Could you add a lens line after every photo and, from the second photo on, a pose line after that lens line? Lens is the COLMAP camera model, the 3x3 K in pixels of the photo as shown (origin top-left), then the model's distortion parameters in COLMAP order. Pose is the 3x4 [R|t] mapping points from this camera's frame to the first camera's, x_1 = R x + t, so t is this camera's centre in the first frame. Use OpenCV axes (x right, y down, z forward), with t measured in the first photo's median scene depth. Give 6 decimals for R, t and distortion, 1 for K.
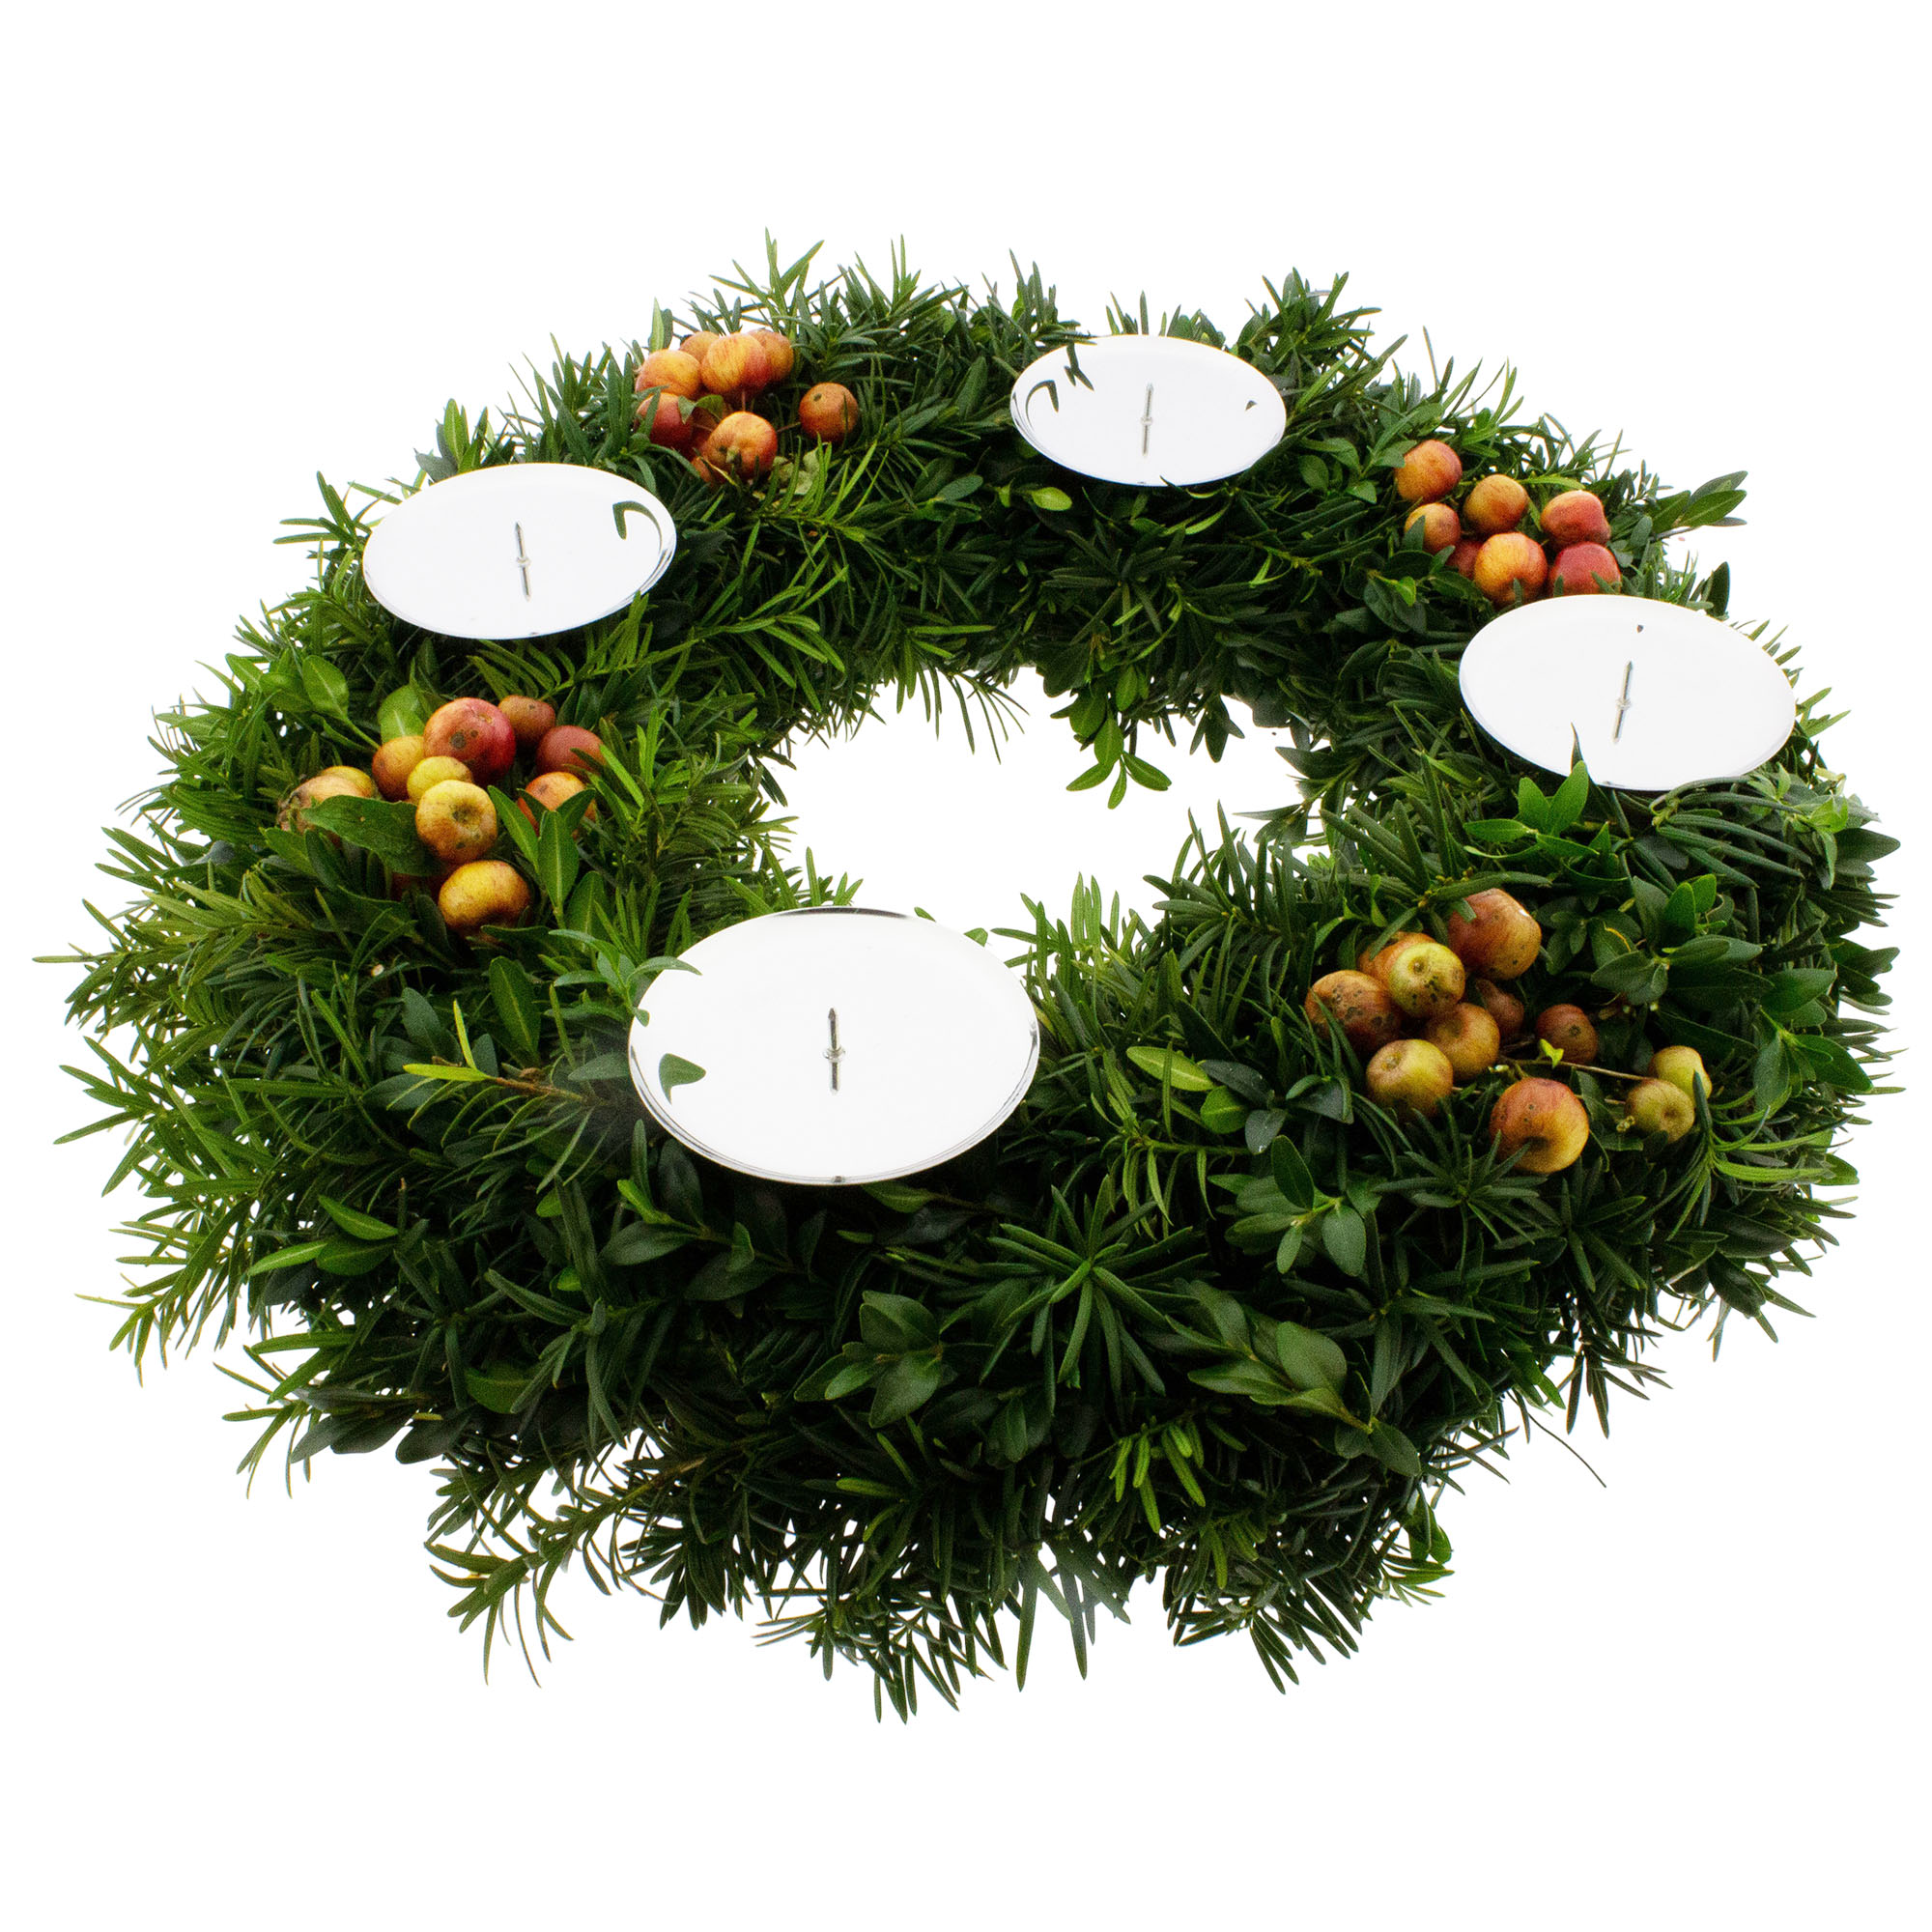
lens RADIAL K [[2212.5, 0, 966.0], [0, 2212.5, 966.0], [0, 0, 1]] dist [-0.136030, 0.021136]
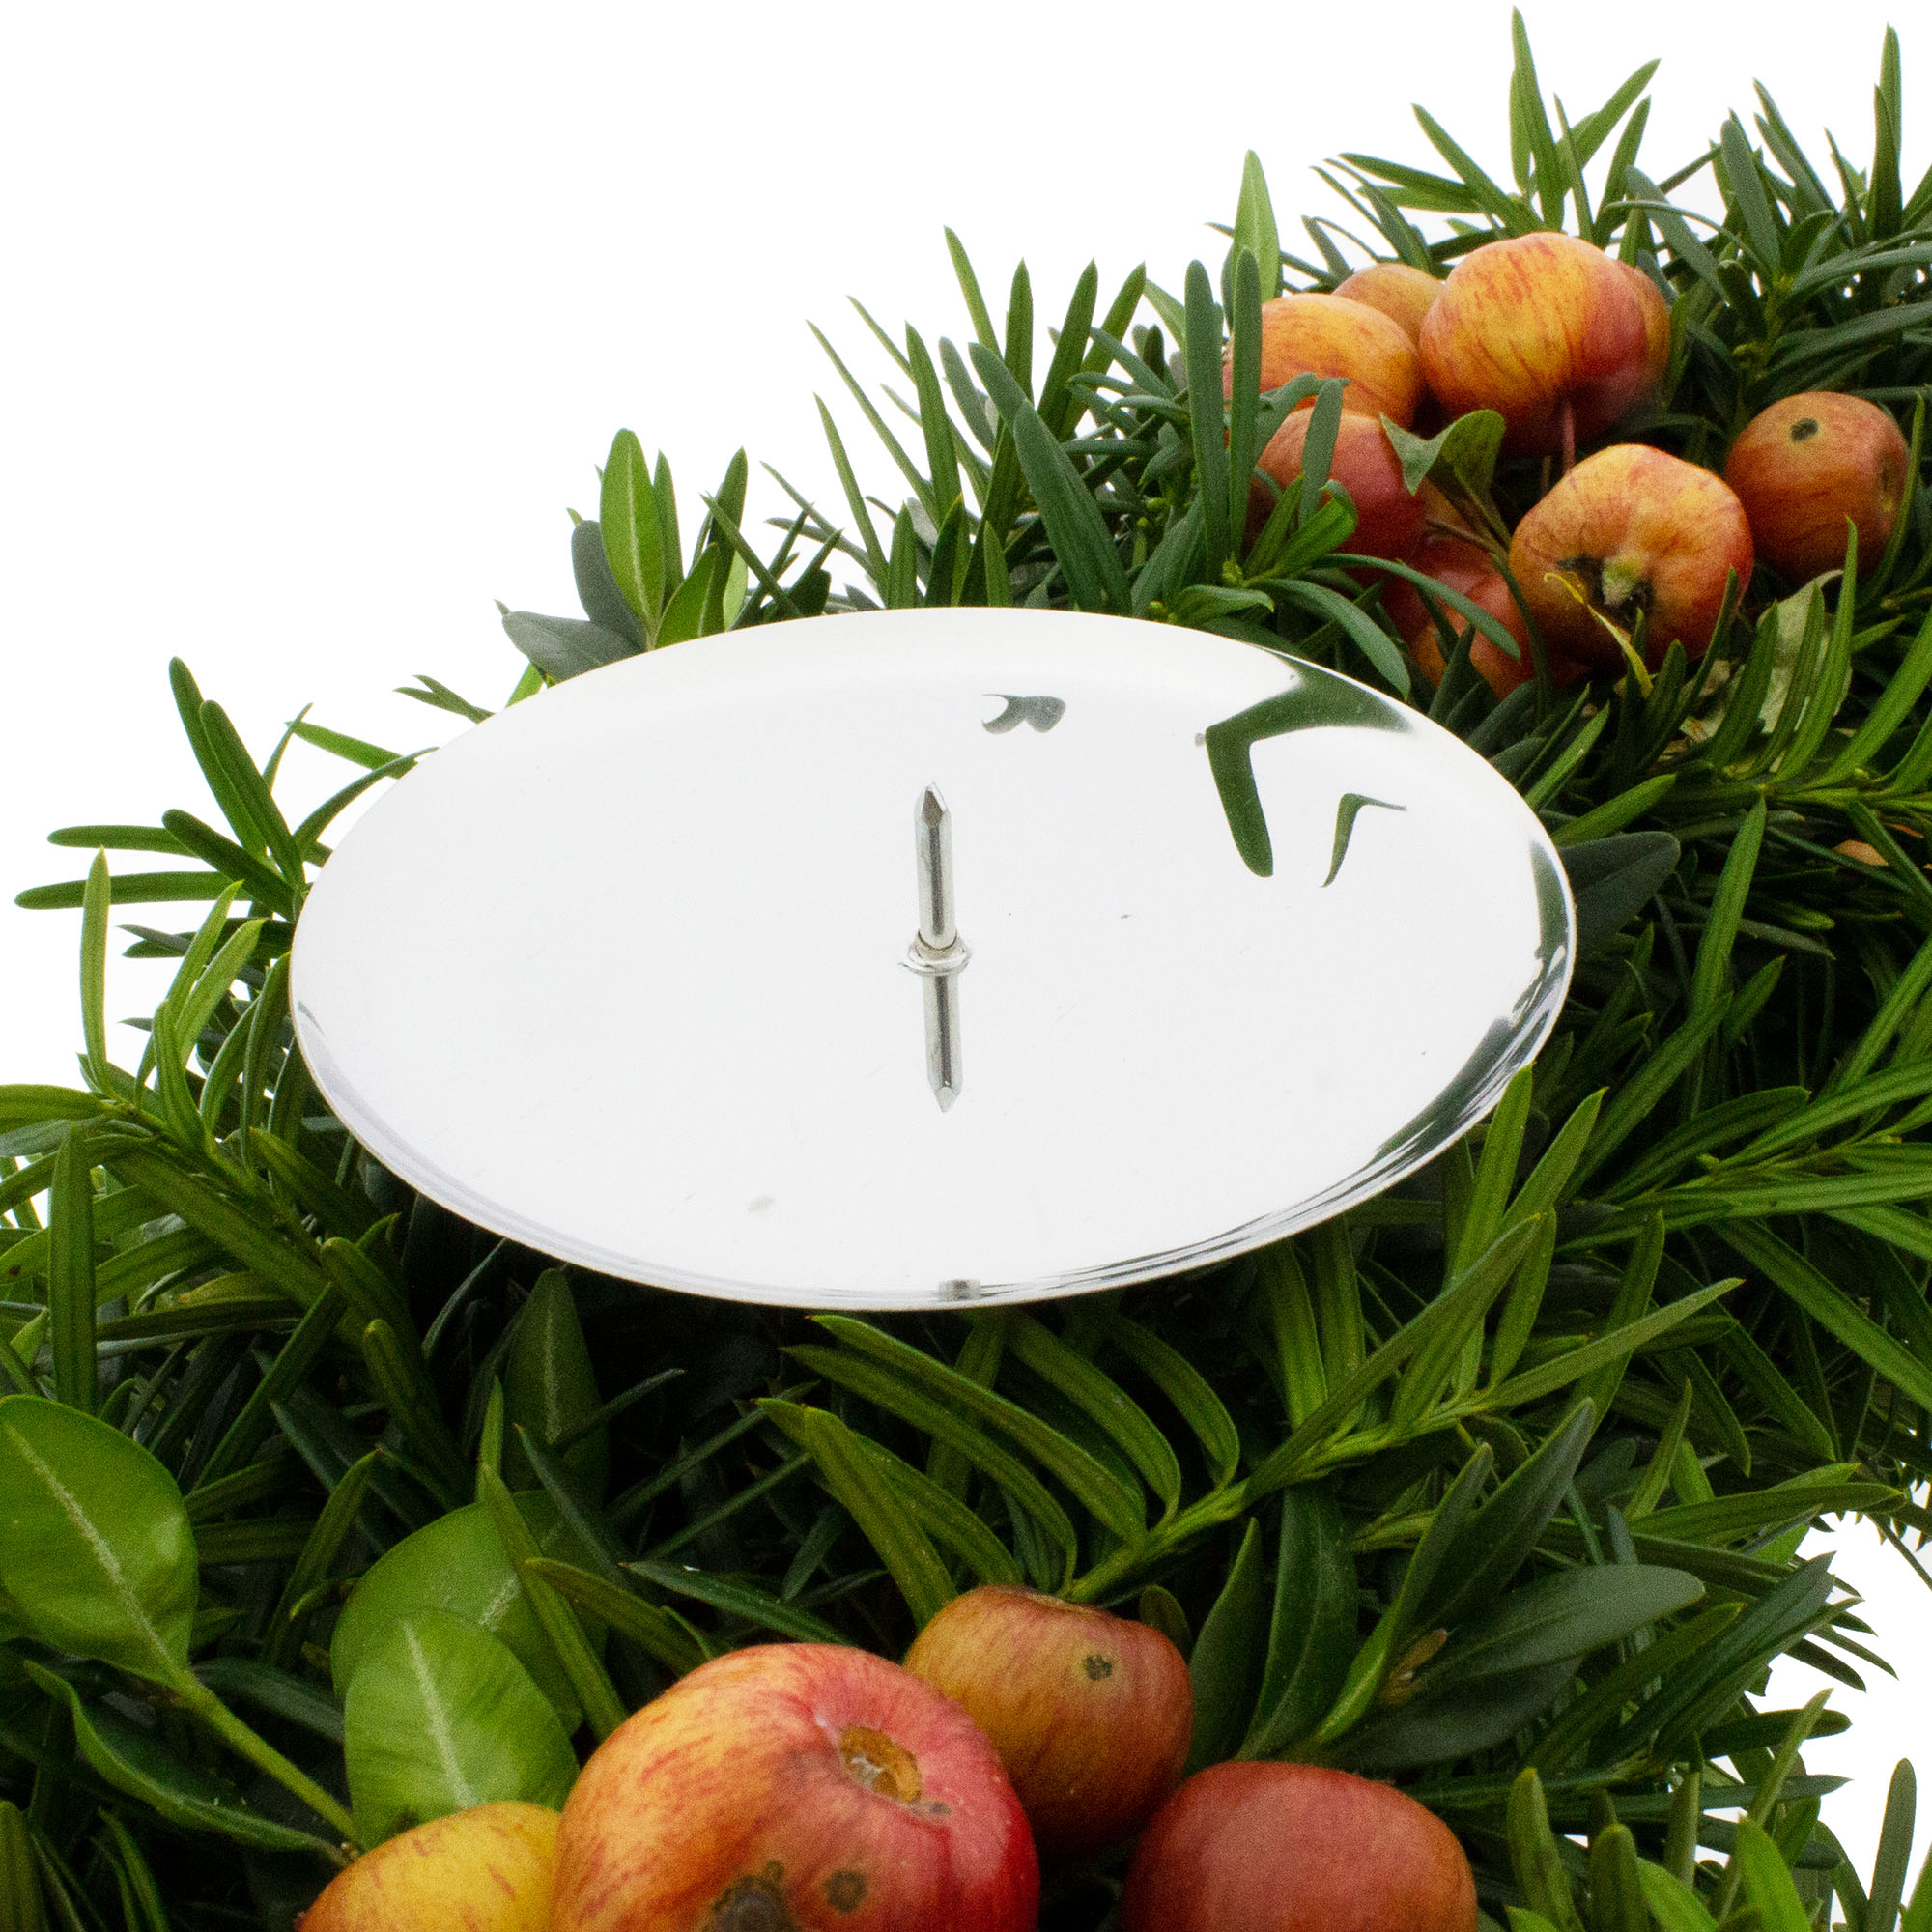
lens RADIAL K [[2212.5, 0, 966.0], [0, 2212.5, 966.0], [0, 0, 1]] dist [-0.136030, 0.021136]
pose [[0.999575, -0.019869, -0.021346, -0.198050], [0.015483, 0.981877, -0.188888, -0.138907], [0.024712, 0.188477, 0.981767, 0.770697]]
